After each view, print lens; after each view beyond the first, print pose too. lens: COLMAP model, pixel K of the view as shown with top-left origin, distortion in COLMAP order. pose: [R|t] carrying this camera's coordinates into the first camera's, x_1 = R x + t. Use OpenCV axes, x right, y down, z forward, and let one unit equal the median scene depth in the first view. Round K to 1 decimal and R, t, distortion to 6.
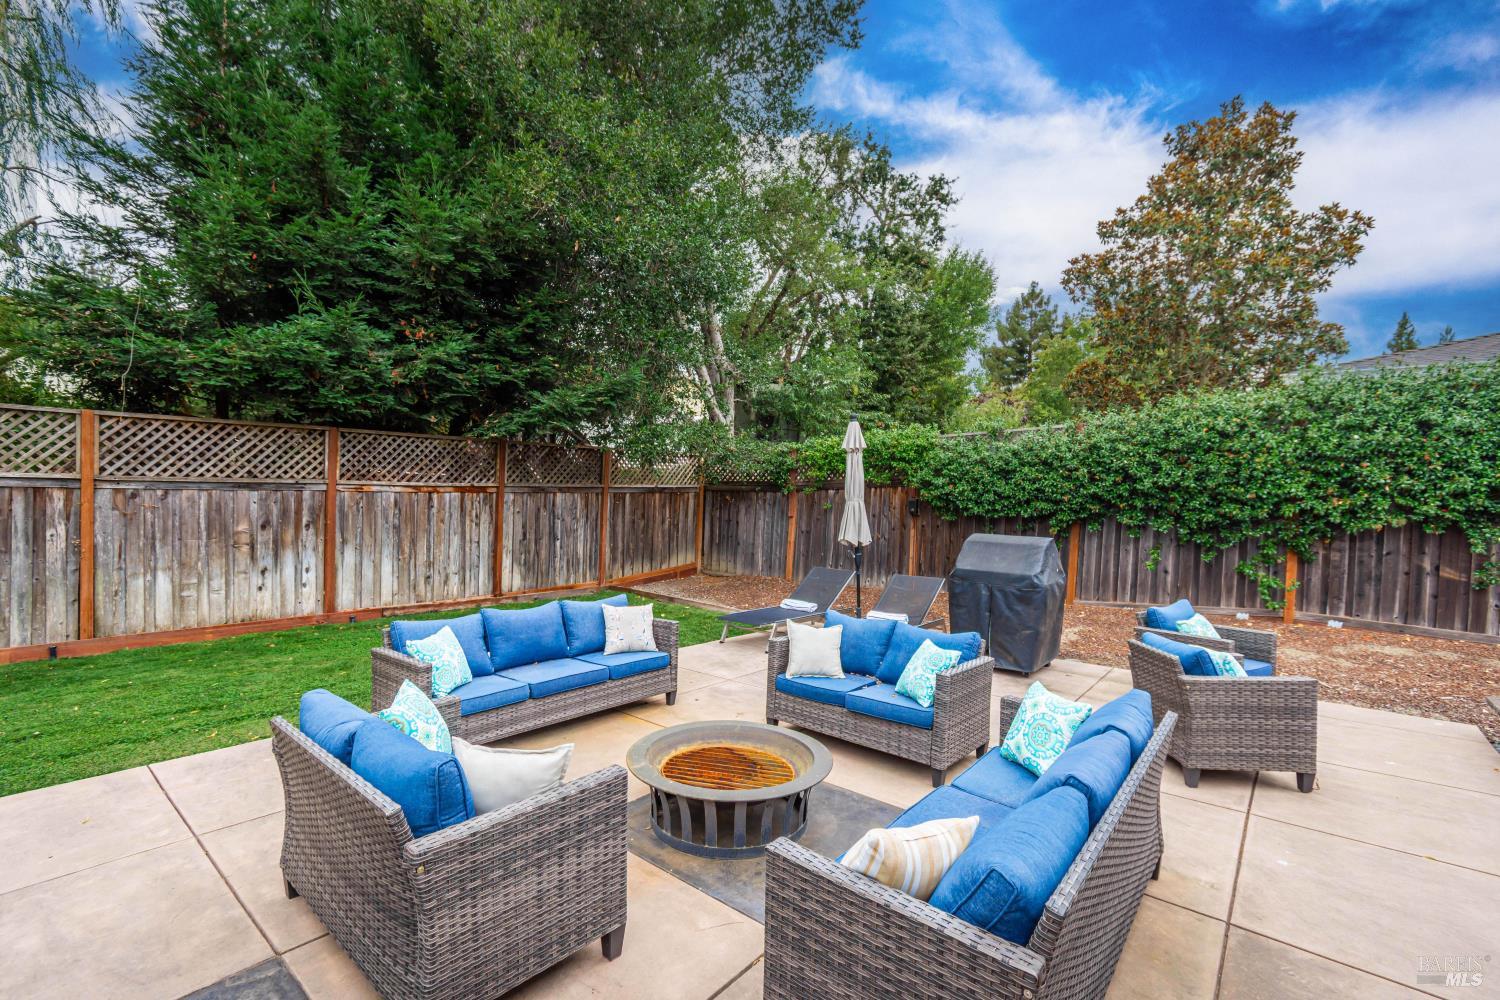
lens RADIAL K [[686.0, 0, 710.7], [0, 686.0, 508.5], [0, 0, 1]] dist [0.004691, -0.000617]
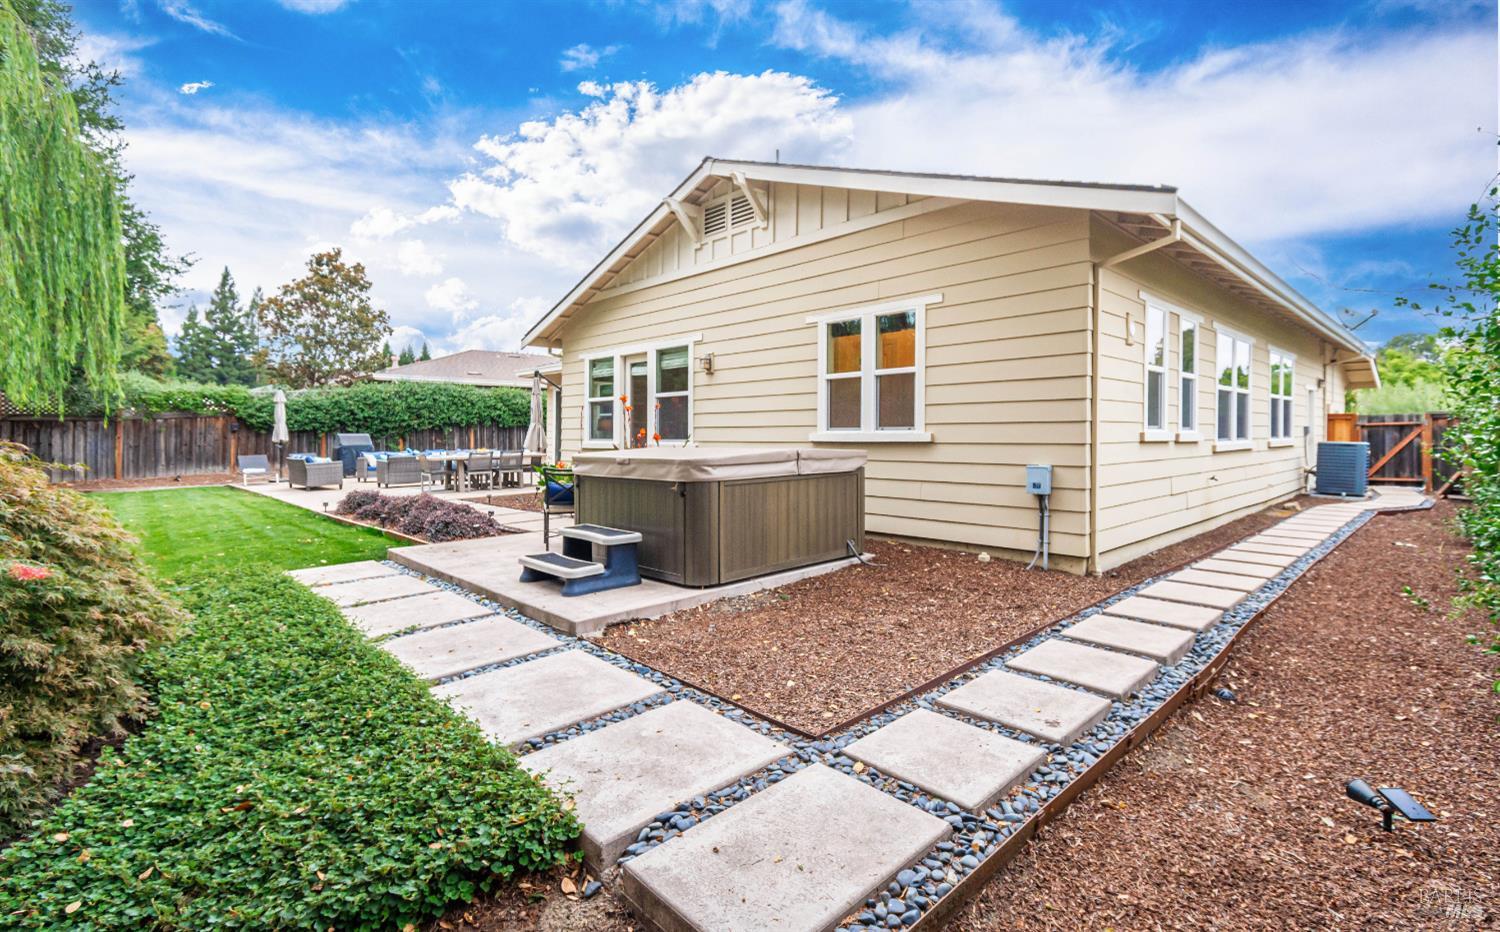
lens RADIAL K [[685.5, 0, 784.3], [0, 685.5, 420.5], [0, 0, 1]] dist [0.000334, -0.001598]
pose [[0.077533, -0.011653, 0.996922, -1.934556], [0.030882, 0.999480, 0.009281, 0.008927], [-0.996511, 0.030067, 0.077853, -0.886657]]
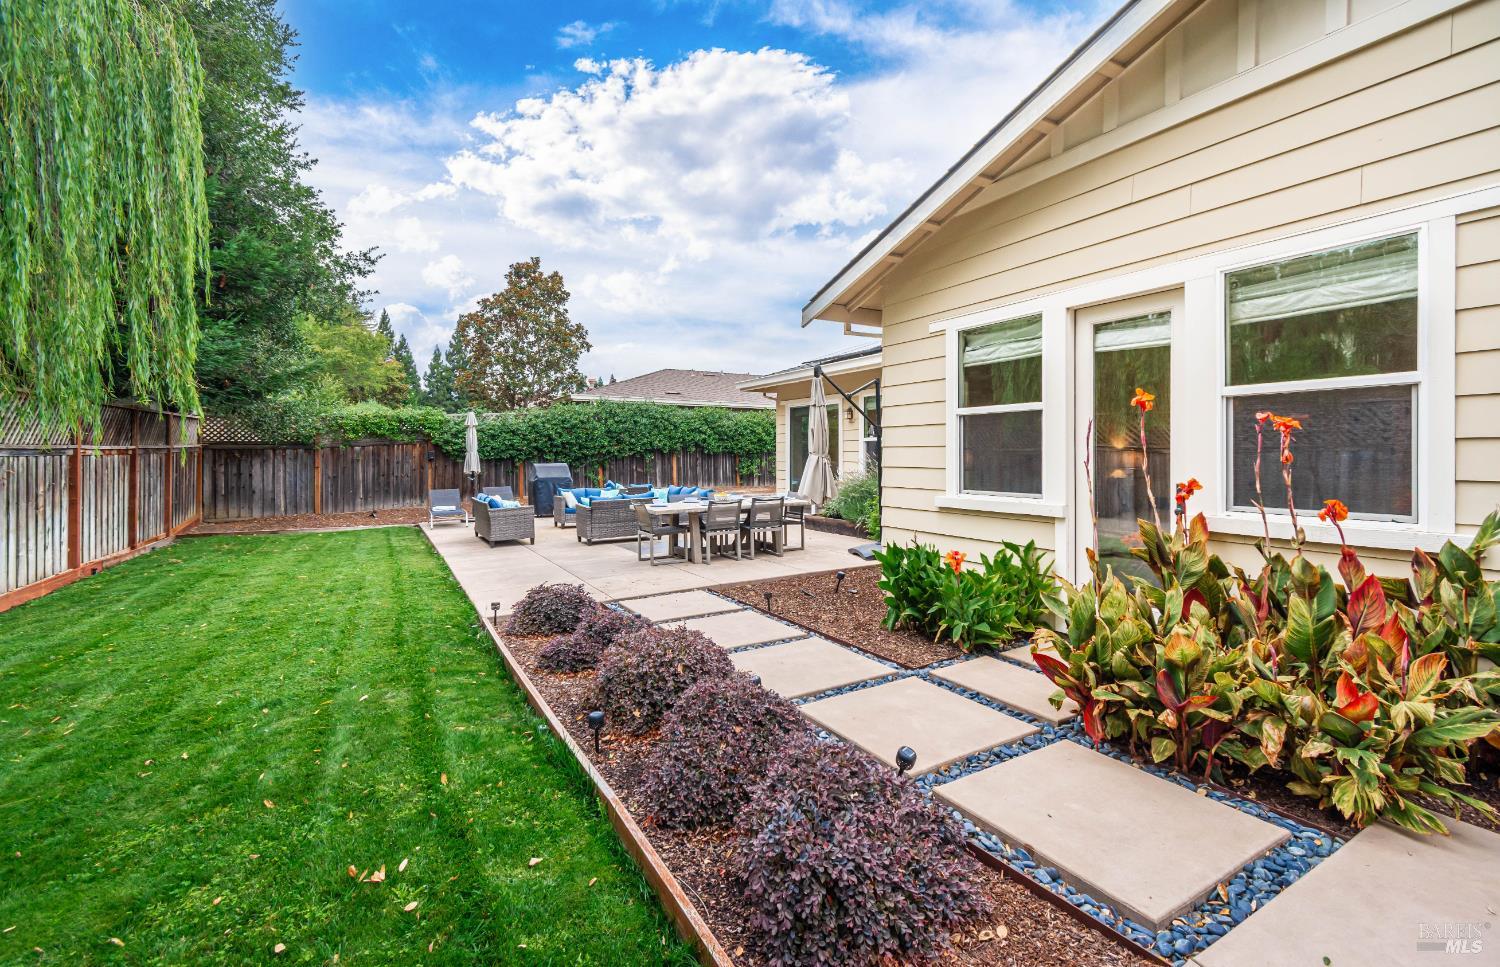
lens RADIAL K [[629.5, 0, 760.1], [0, 629.5, 453.3], [0, 0, 1]] dist [0.006305, 0.000631]
pose [[0.322253, -0.030198, 0.946172, -1.188255], [0.036978, 0.999130, 0.019294, -0.011181], [-0.945931, 0.028770, 0.323089, -0.359050]]
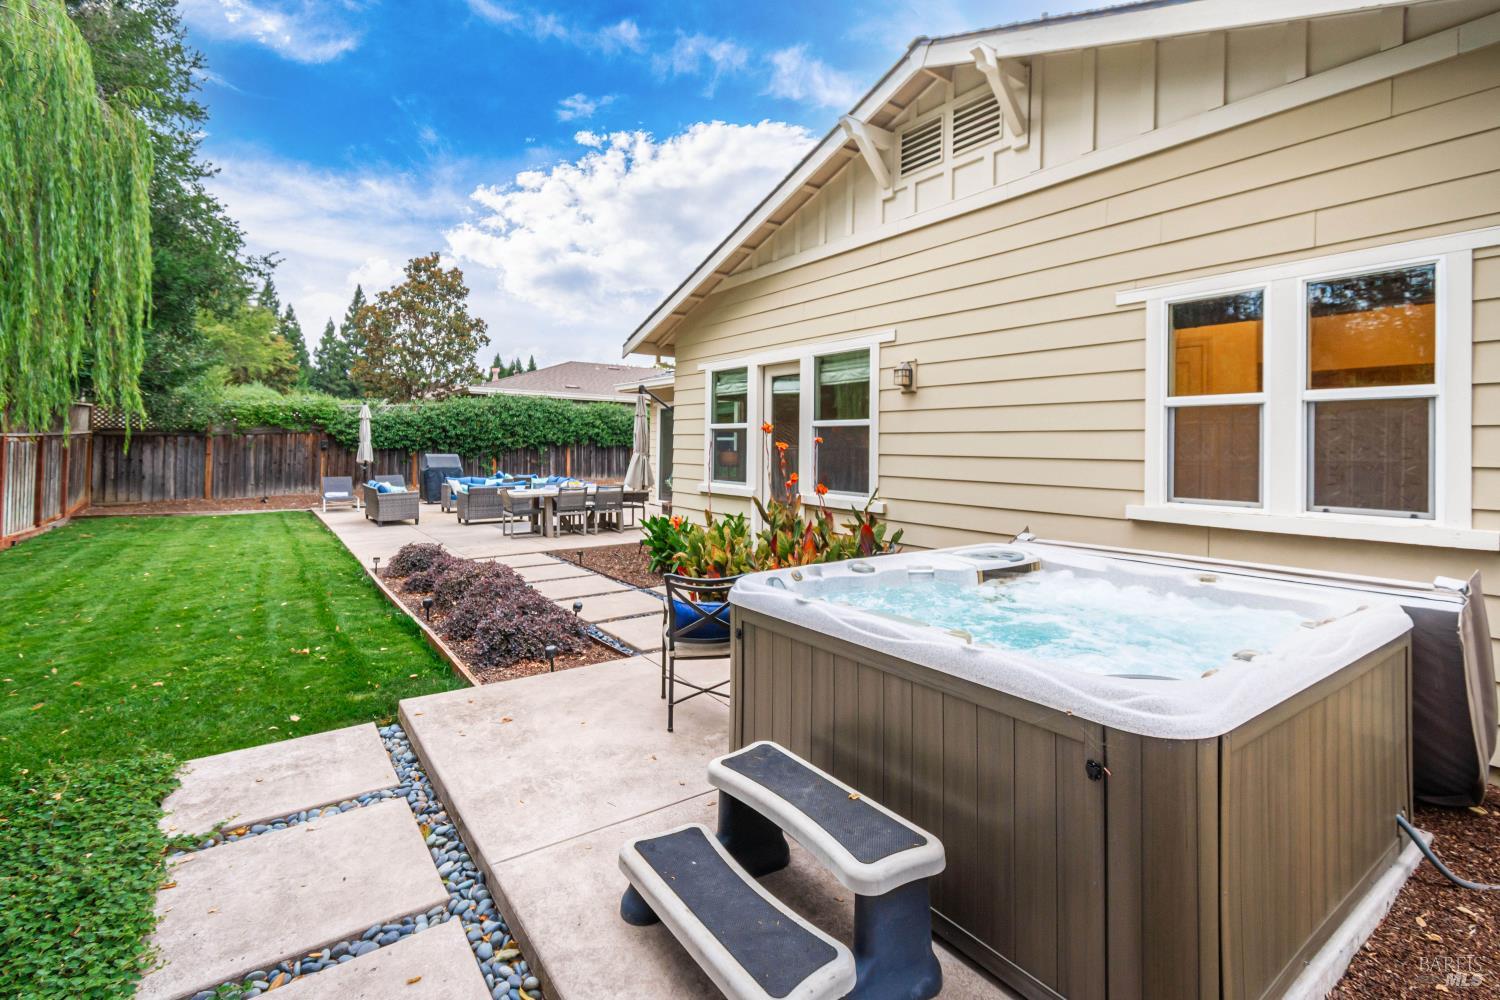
lens RADIAL K [[686.0, 0, 767.9], [0, 686.0, 437.3], [0, 0, 1]] dist [0.004691, -0.000617]
pose [[0.229239, -0.014772, 0.973258, -1.516564], [0.017125, 0.999791, 0.011141, -0.028607], [-0.973220, 0.014113, 0.229444, -0.684371]]
